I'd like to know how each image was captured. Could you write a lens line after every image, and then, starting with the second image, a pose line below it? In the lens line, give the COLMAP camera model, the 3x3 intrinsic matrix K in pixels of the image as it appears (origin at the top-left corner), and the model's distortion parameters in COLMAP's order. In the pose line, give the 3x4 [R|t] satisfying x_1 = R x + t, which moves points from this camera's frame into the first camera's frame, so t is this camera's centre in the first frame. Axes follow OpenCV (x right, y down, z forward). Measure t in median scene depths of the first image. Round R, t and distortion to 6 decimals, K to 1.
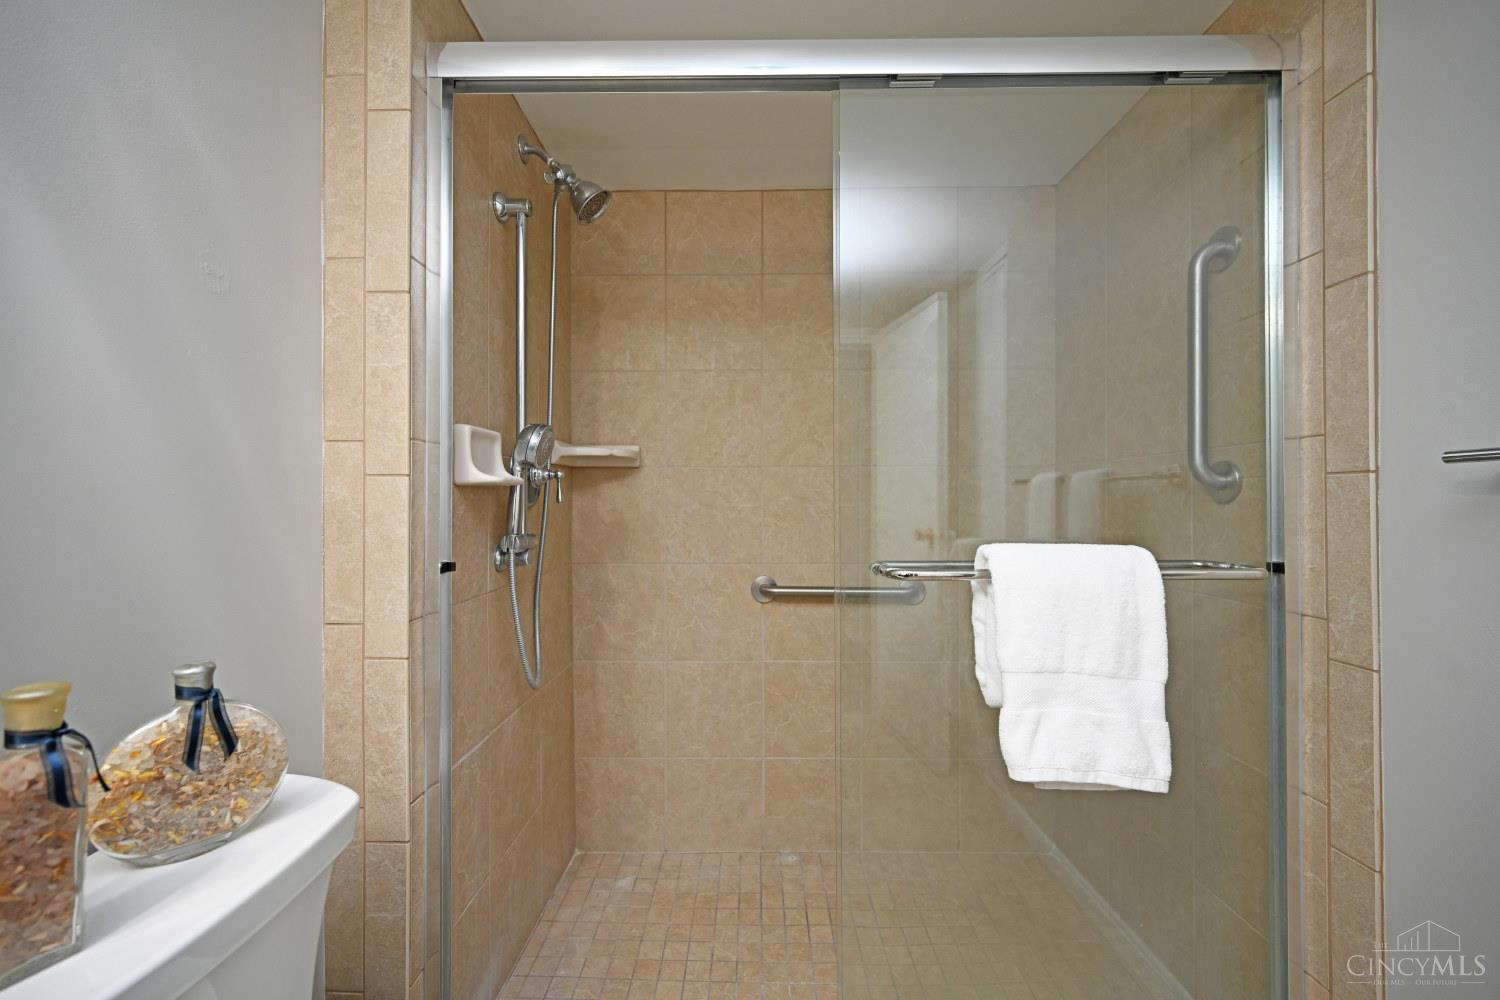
lens RADIAL K [[592.7, 0, 746.4], [0, 592.7, 501.4], [0, 0, 1]] dist [0.000280, 0.000715]
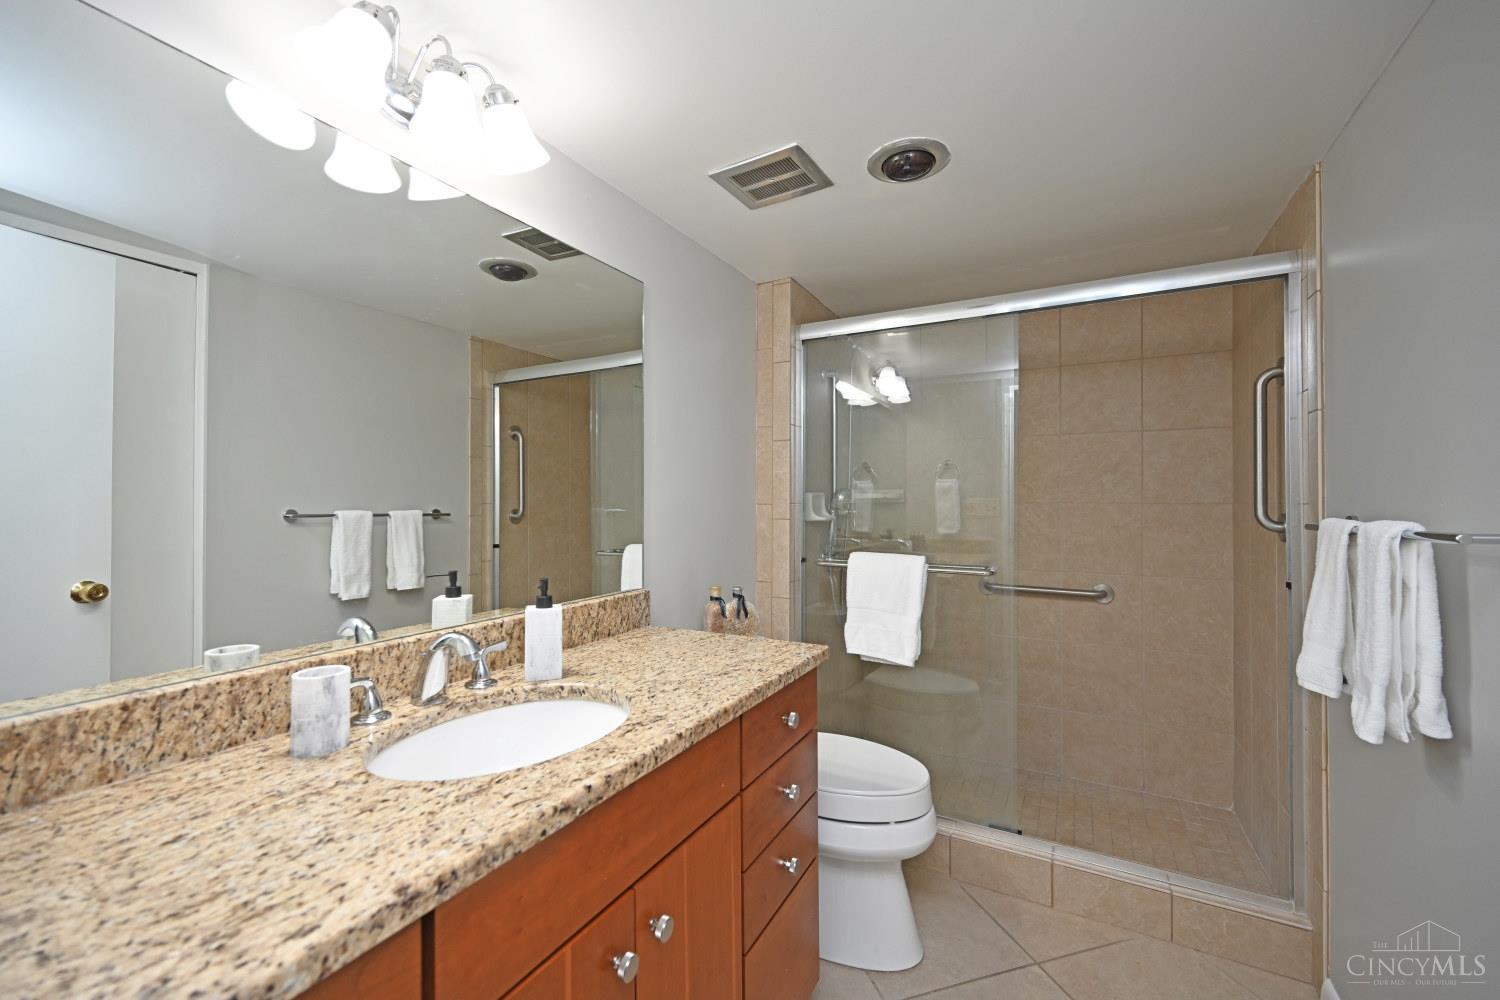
lens RADIAL K [[592.7, 0, 748.9], [0, 592.7, 502.3], [0, 0, 1]] dist [0.000280, 0.000715]
pose [[0.879234, 0.001042, -0.476389, 0.386297], [-0.001406, 0.999999, -0.000409, -0.108557], [0.476388, 0.001030, 0.879235, -1.091089]]
